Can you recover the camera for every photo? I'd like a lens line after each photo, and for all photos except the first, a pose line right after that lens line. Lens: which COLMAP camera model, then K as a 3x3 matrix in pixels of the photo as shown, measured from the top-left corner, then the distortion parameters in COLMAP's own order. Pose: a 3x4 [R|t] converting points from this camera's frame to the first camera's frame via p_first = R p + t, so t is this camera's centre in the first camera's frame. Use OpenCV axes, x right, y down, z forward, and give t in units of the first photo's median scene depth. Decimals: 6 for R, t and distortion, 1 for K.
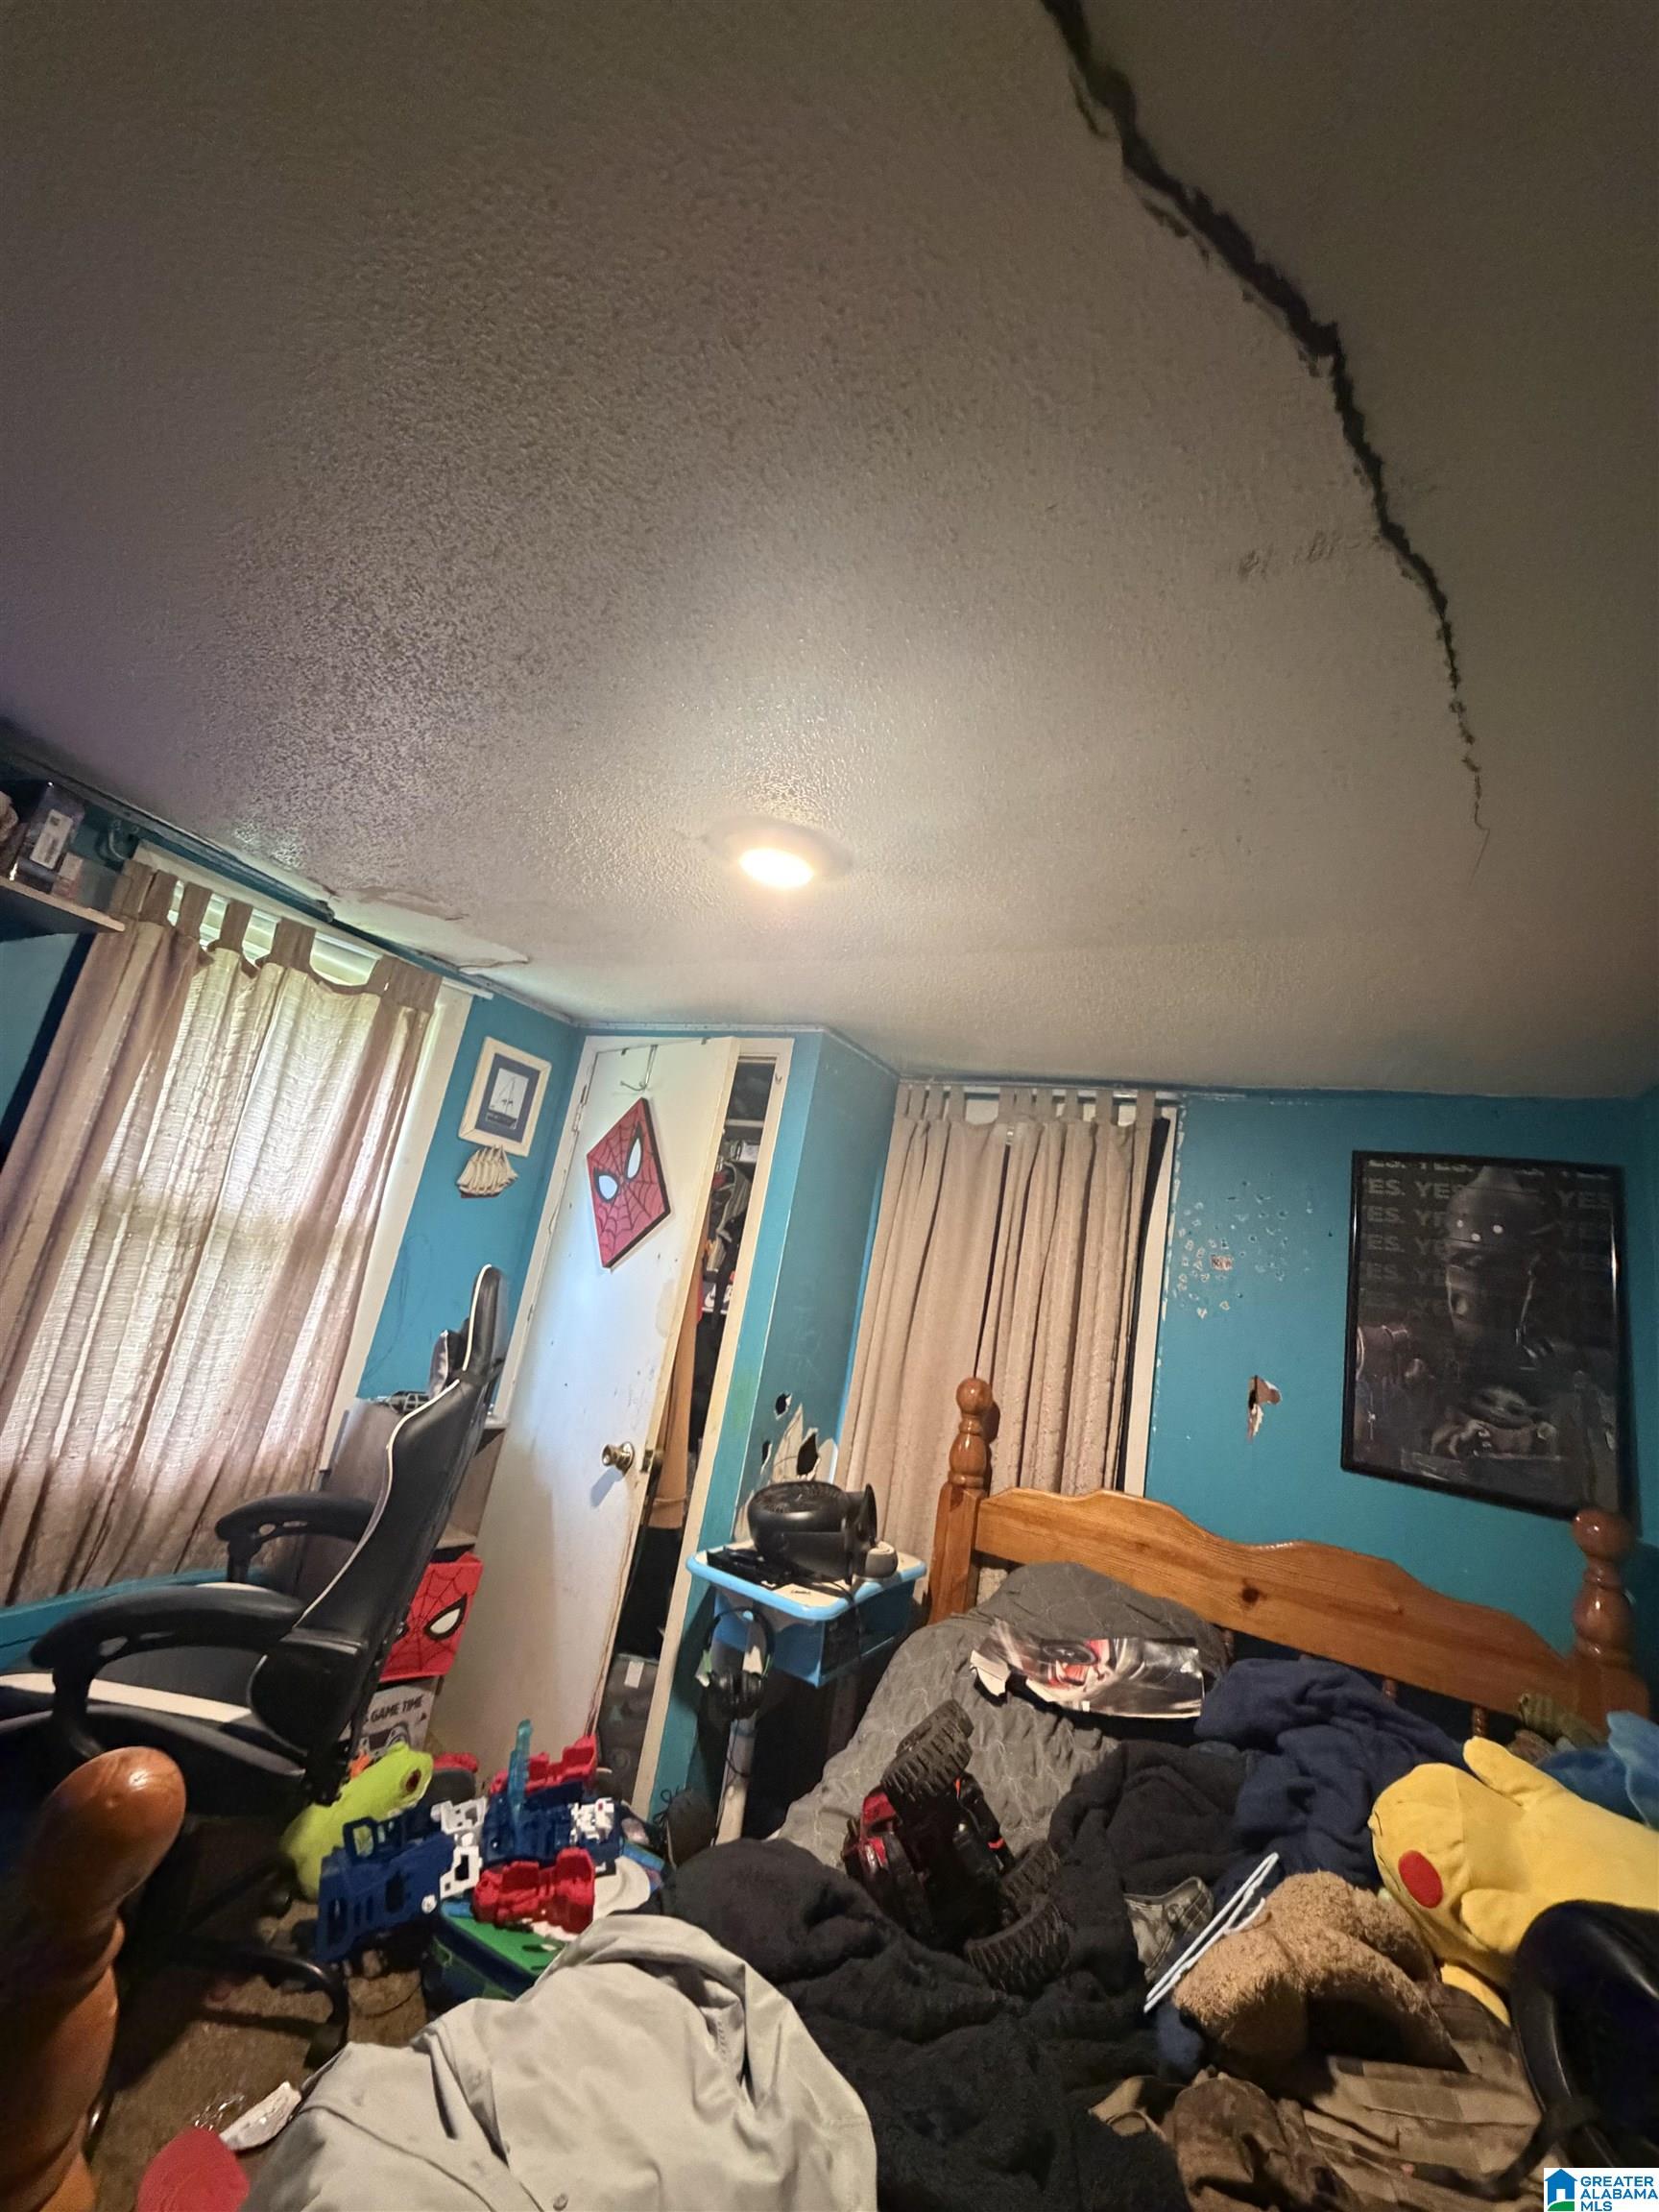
lens RADIAL K [[882.6, 0, 831.7], [0, 882.6, 1096.8], [0, 0, 1]] dist [0.000934, -0.000378]
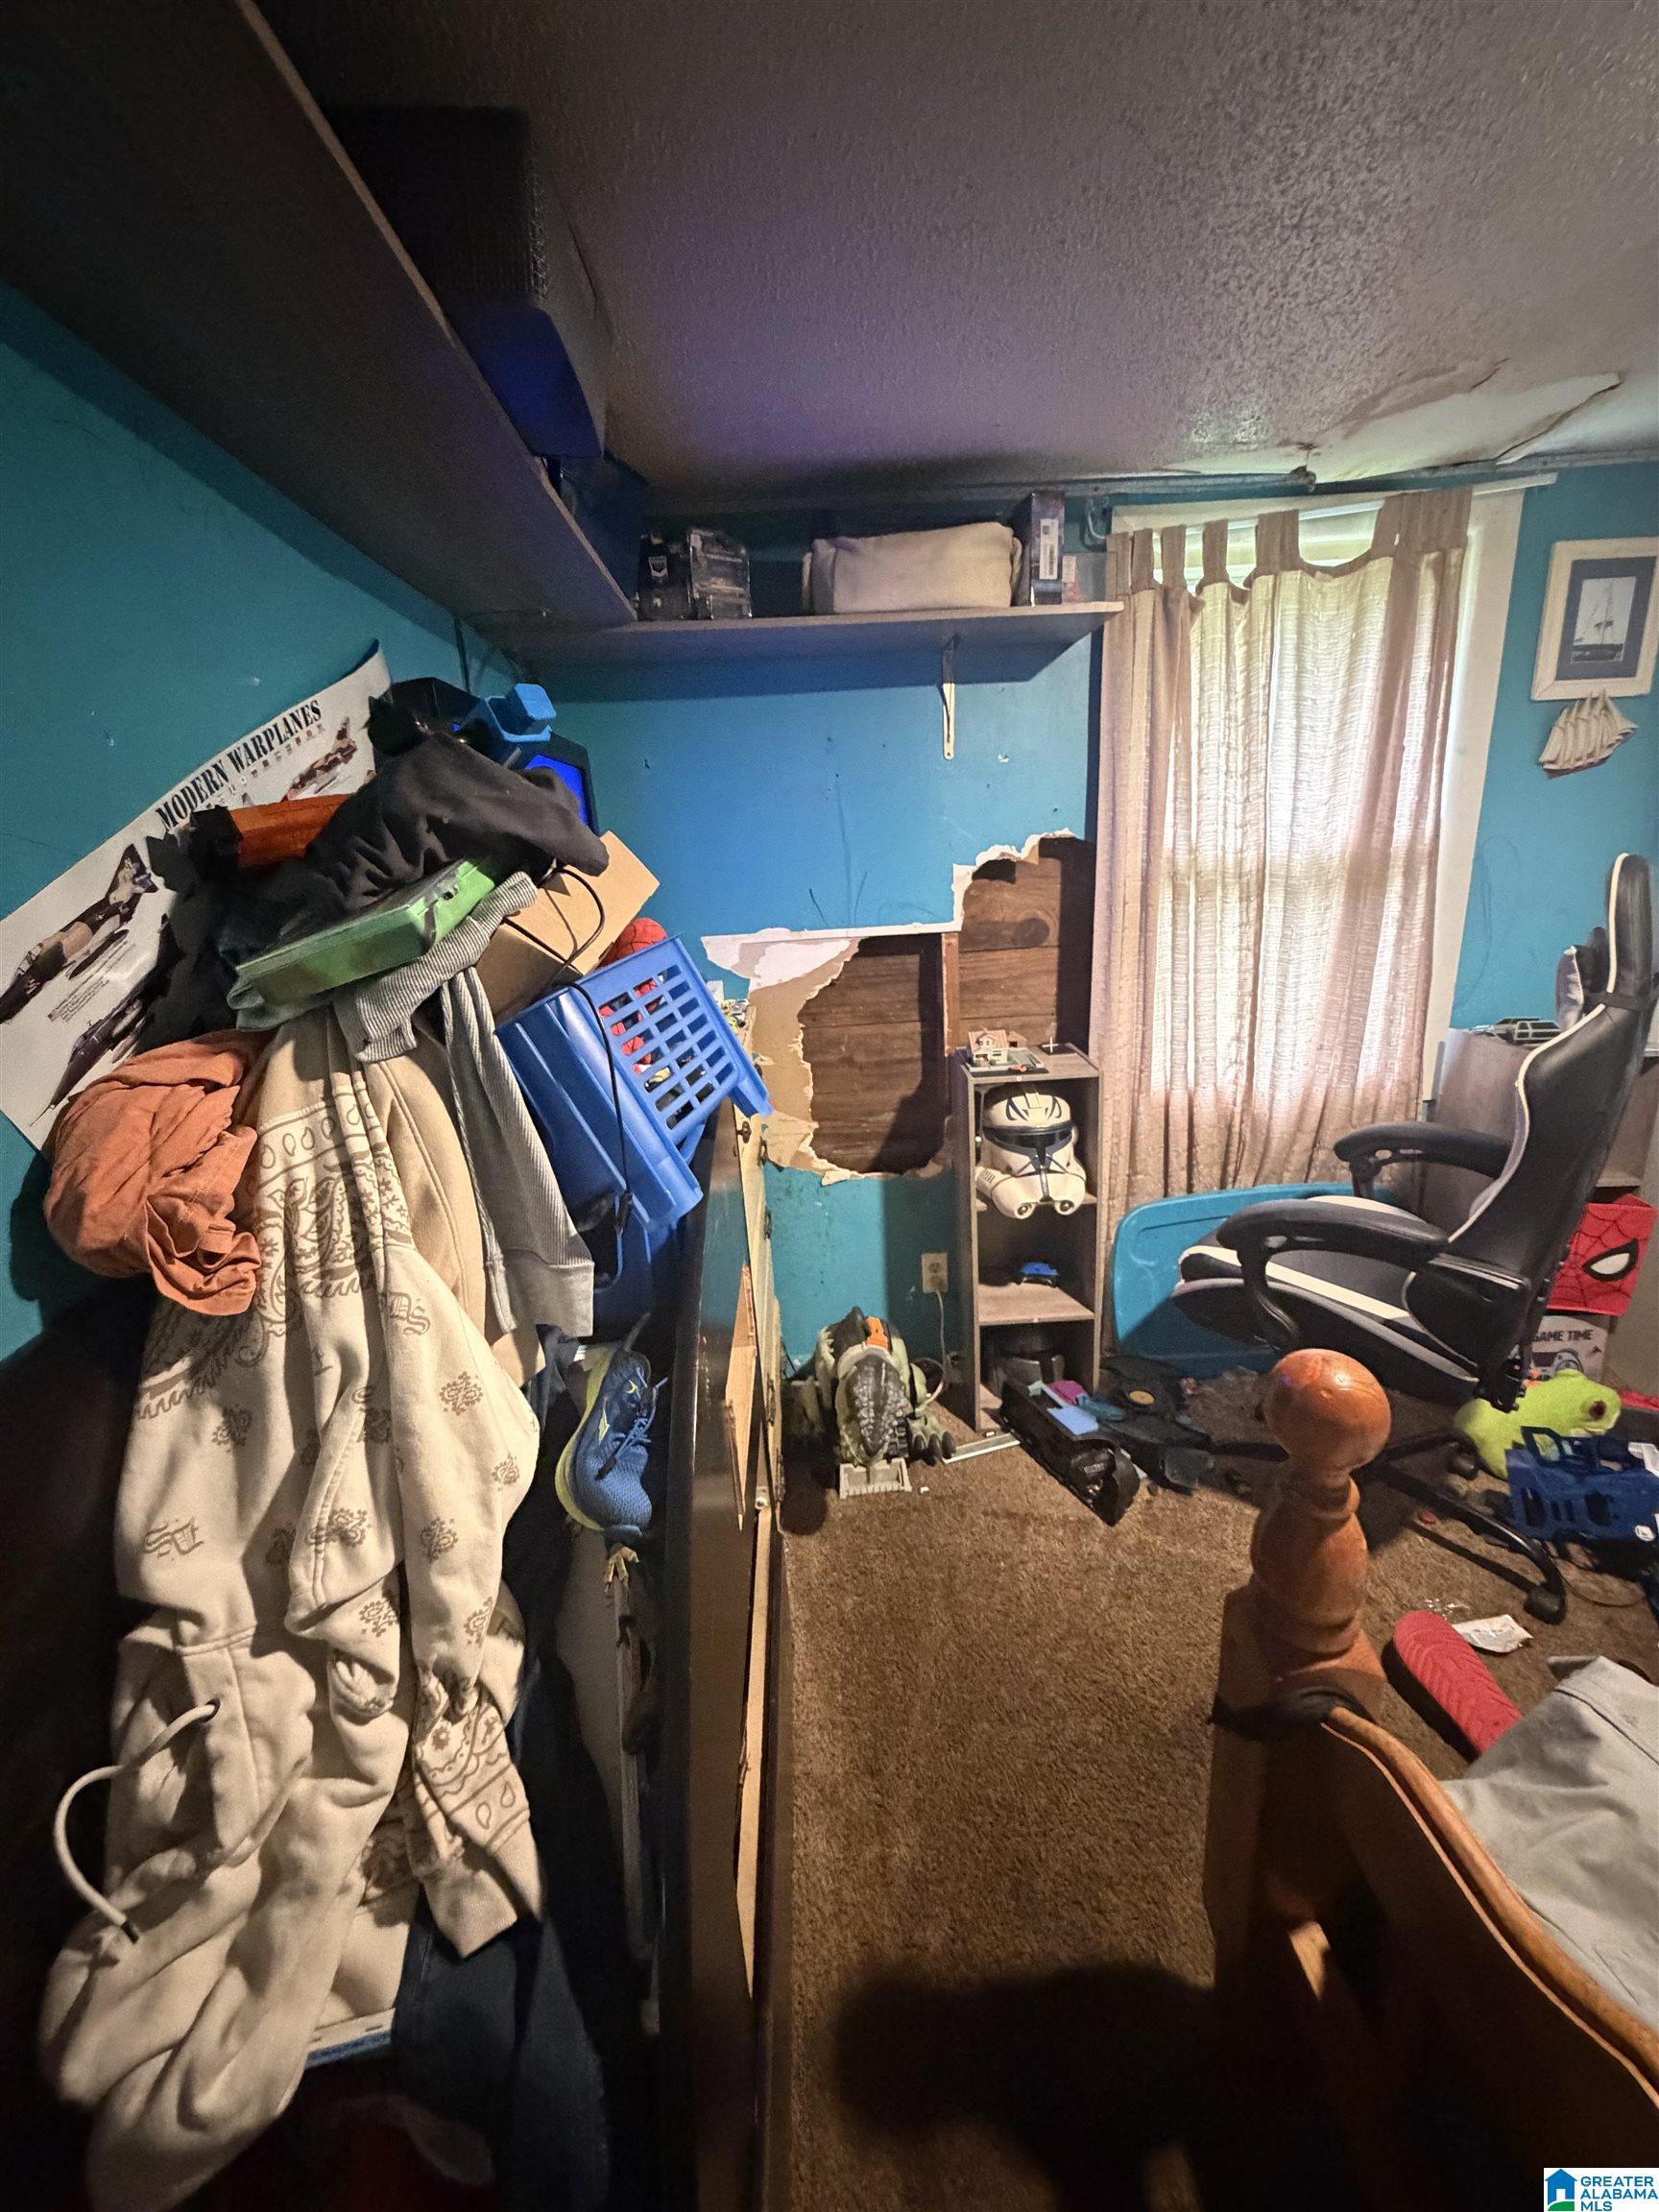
lens RADIAL K [[882.6, 0, 828.6], [0, 882.6, 1098.4], [0, 0, 1]] dist [0.000934, -0.000378]
pose [[0.483625, 0.023114, -0.874970, -0.053919], [0.327871, 0.922082, 0.205584, 0.008727], [0.811546, -0.386303, 0.438363, 0.052497]]
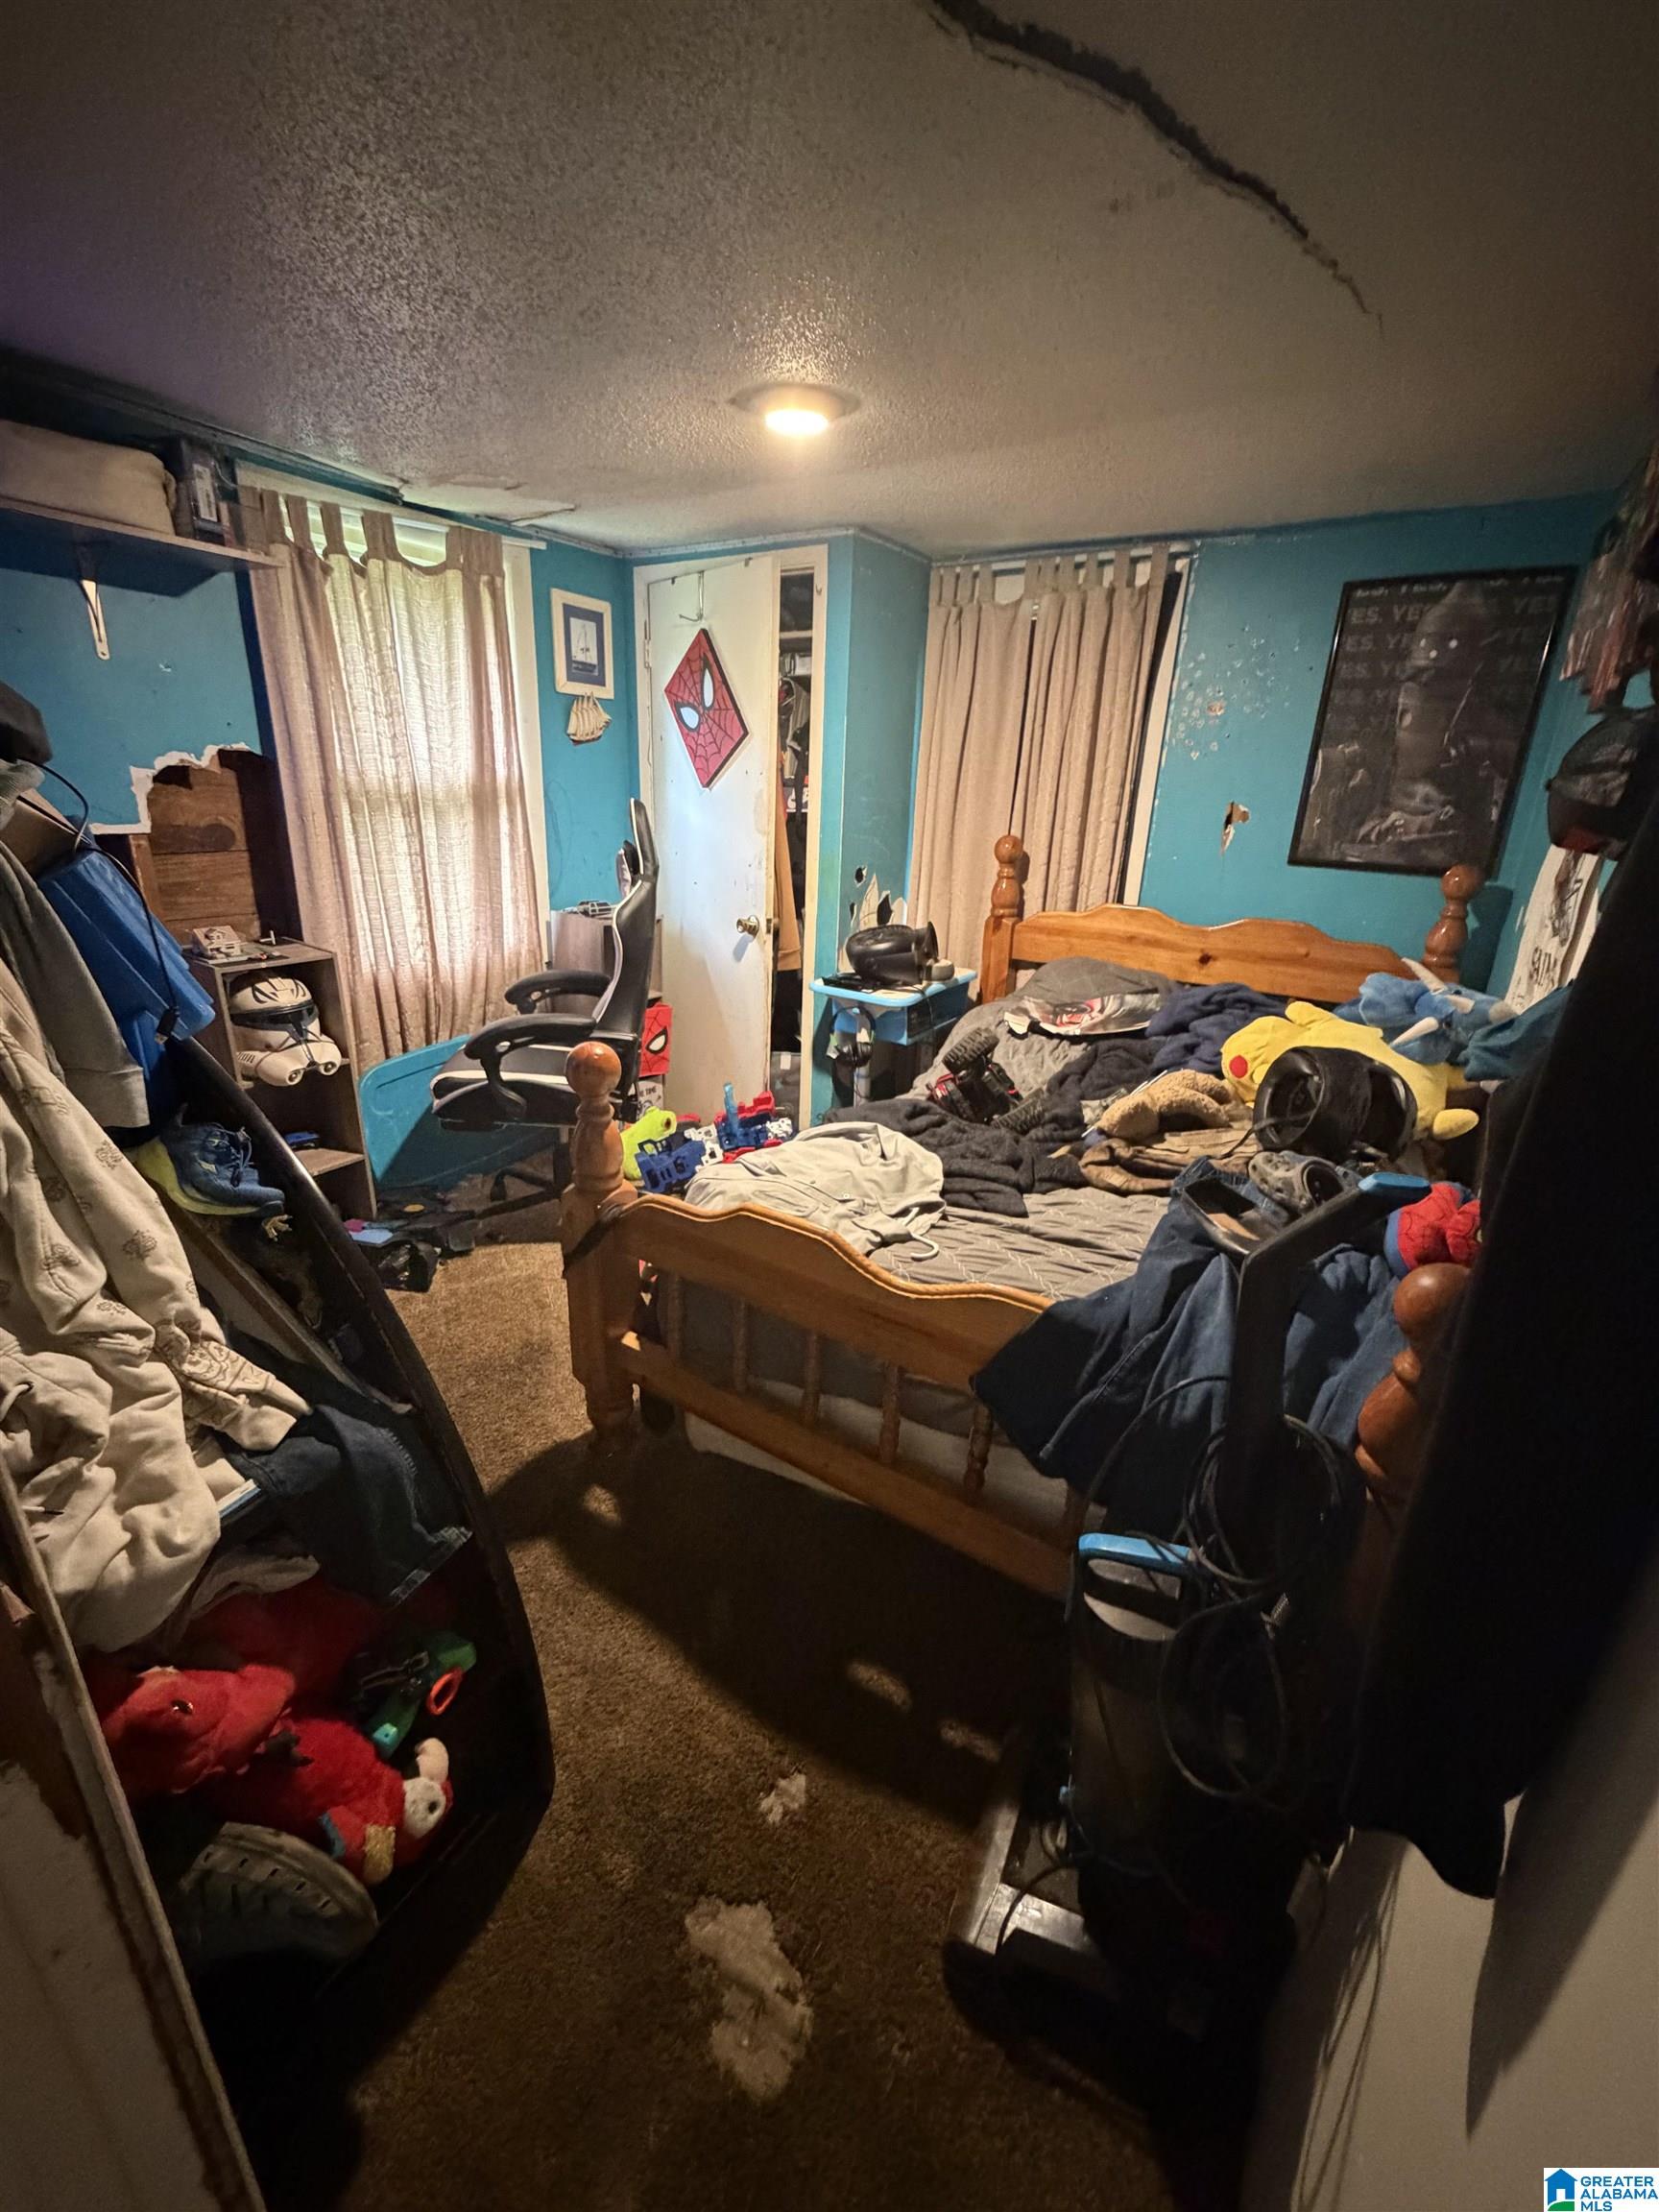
lens RADIAL K [[882.6, 0, 829.2], [0, 882.6, 1100.5], [0, 0, 1]] dist [0.000934, -0.000378]
pose [[0.988219, -0.103039, -0.113161, 0.014737], [0.147532, 0.838018, 0.525319, -0.080065], [0.040703, -0.535825, 0.843347, -0.344477]]
